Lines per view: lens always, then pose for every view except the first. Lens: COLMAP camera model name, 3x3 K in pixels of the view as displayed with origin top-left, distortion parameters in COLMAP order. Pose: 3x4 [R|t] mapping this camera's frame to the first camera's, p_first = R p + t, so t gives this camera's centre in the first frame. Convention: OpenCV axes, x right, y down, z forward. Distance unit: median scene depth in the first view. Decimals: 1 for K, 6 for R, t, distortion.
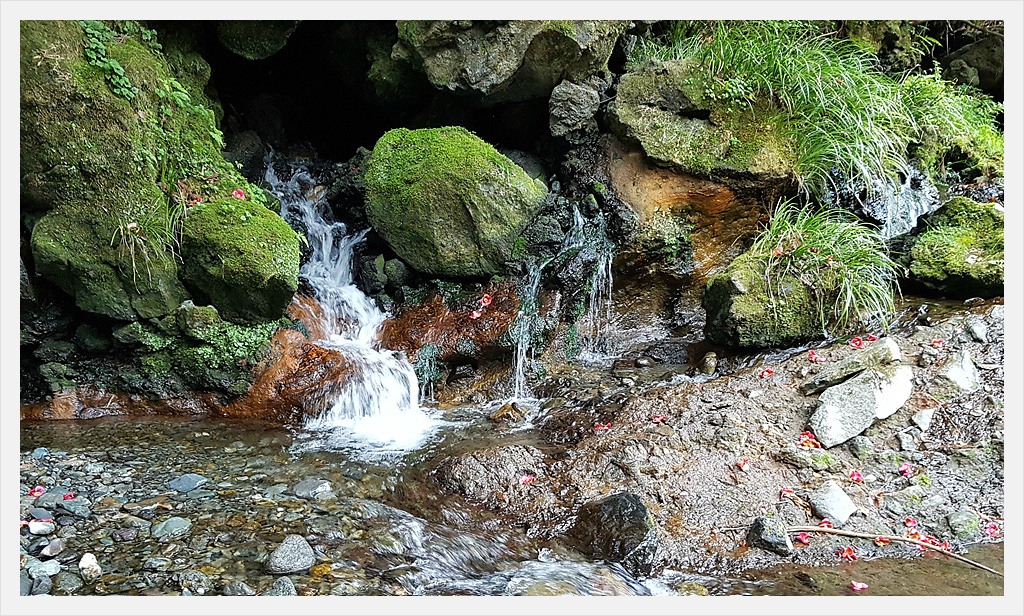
lens RADIAL K [[938.2, 0, 508.9], [0, 938.2, 319.2], [0, 0, 1]] dist [0.305377, -0.690404]
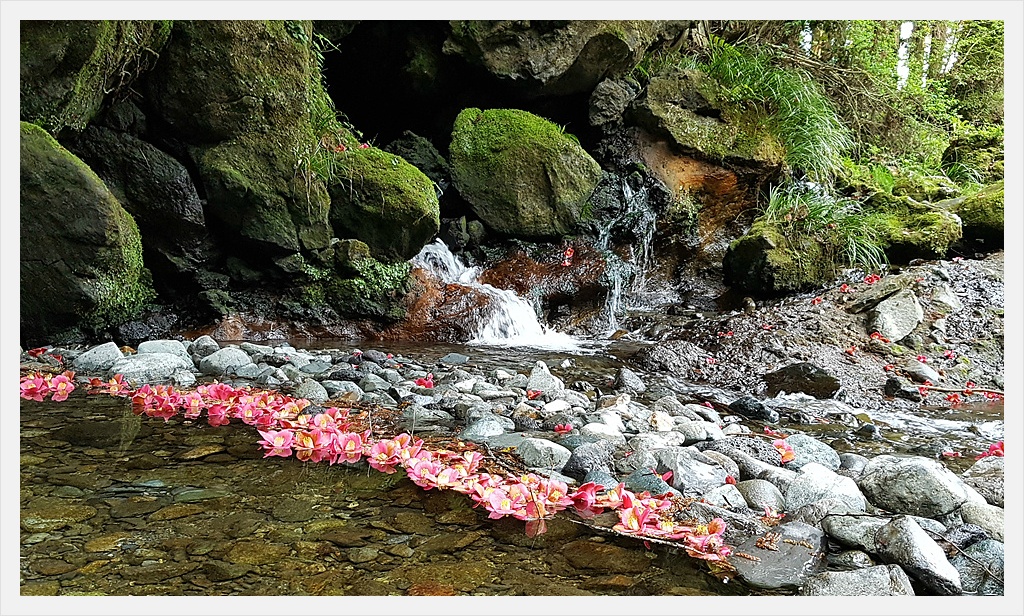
lens RADIAL K [[938.2, 0, 508.9], [0, 938.2, 319.2], [0, 0, 1]] dist [0.305377, -0.690404]
pose [[0.946307, 0.005407, 0.323224, -0.455035], [0.027977, 0.994739, -0.098549, 0.167878], [-0.322056, 0.102300, 0.941177, -0.053834]]
